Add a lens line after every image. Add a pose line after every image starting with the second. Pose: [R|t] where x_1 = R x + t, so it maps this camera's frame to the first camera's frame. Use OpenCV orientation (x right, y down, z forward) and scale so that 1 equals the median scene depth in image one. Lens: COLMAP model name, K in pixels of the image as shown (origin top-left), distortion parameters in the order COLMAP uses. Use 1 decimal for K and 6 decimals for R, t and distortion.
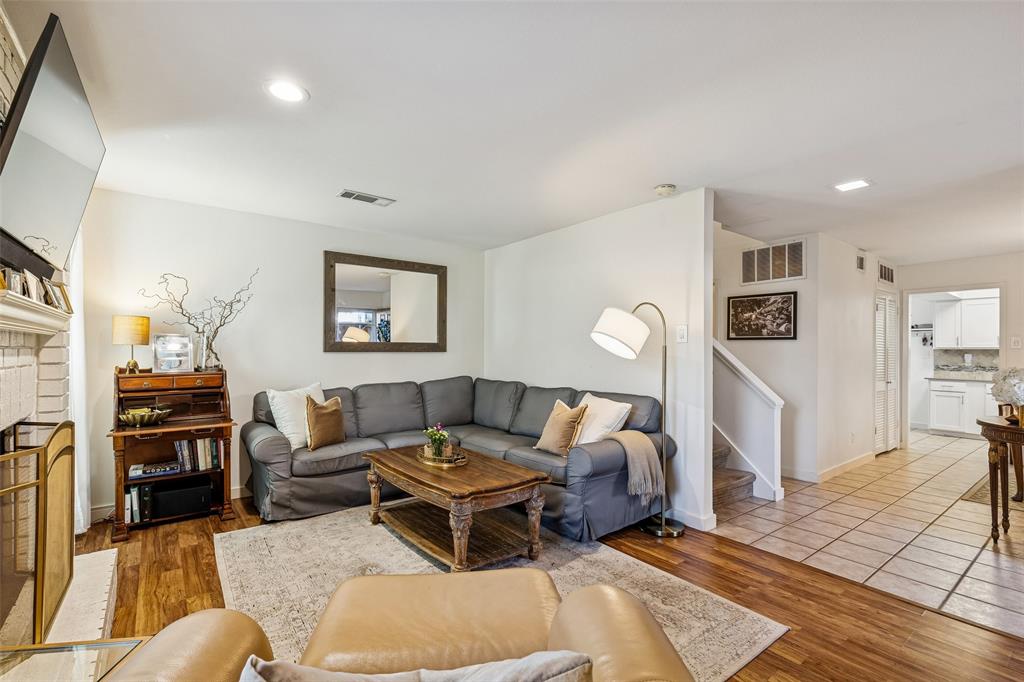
lens RADIAL K [[465.2, 0, 518.6], [0, 465.2, 344.5], [0, 0, 1]] dist [0.002344, -0.000328]
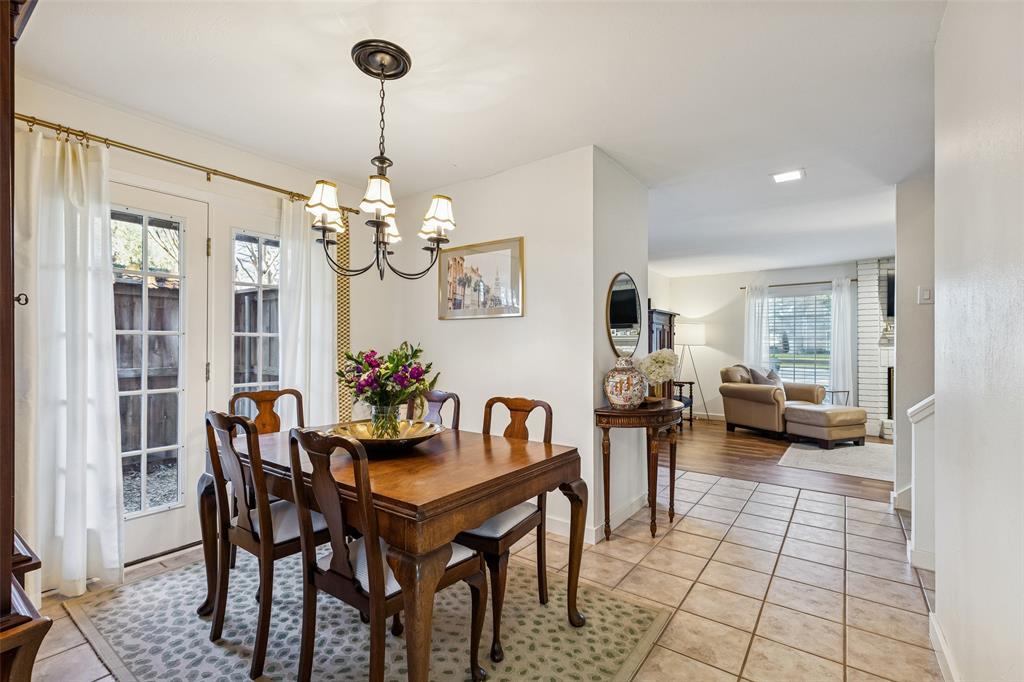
lens RADIAL K [[465.2, 0, 510.2], [0, 465.2, 345.7], [0, 0, 1]] dist [0.002344, -0.000328]
pose [[-0.954663, -0.008255, -0.297573, 1.079120], [-0.003691, 0.999867, -0.015897, 0.036252], [0.297665, -0.014078, -0.954567, 1.215483]]
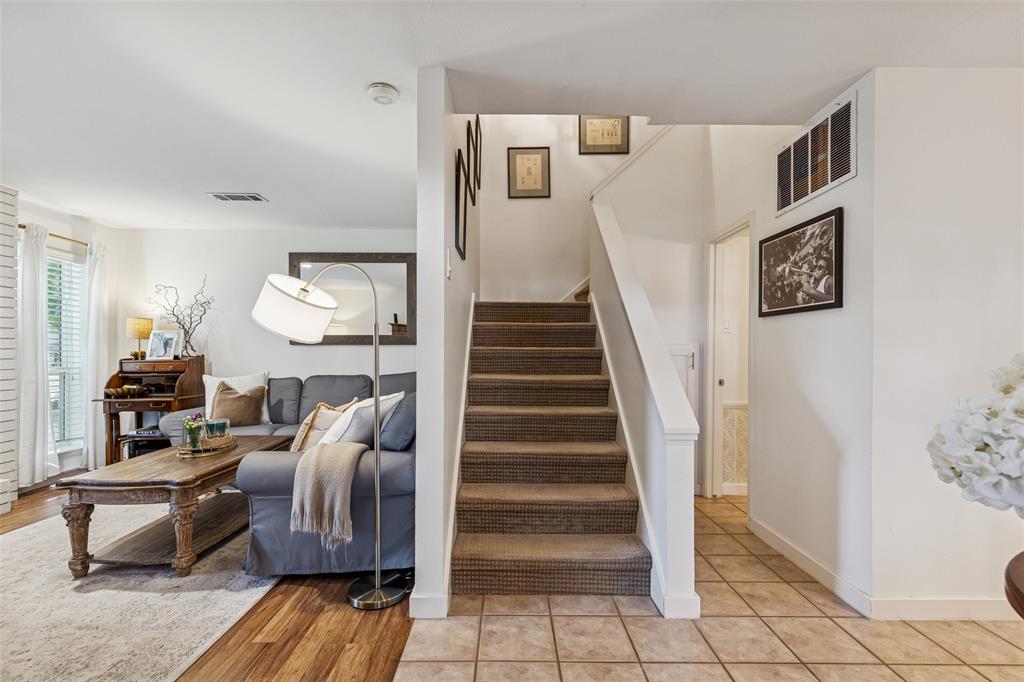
lens RADIAL K [[465.2, 0, 514.4], [0, 465.2, 350.3], [0, 0, 1]] dist [0.002344, -0.000328]
pose [[0.797688, -0.006789, -0.603032, 0.605110], [0.010209, 0.999945, 0.002247, 0.029323], [0.602984, -0.007949, 0.797714, 0.399205]]
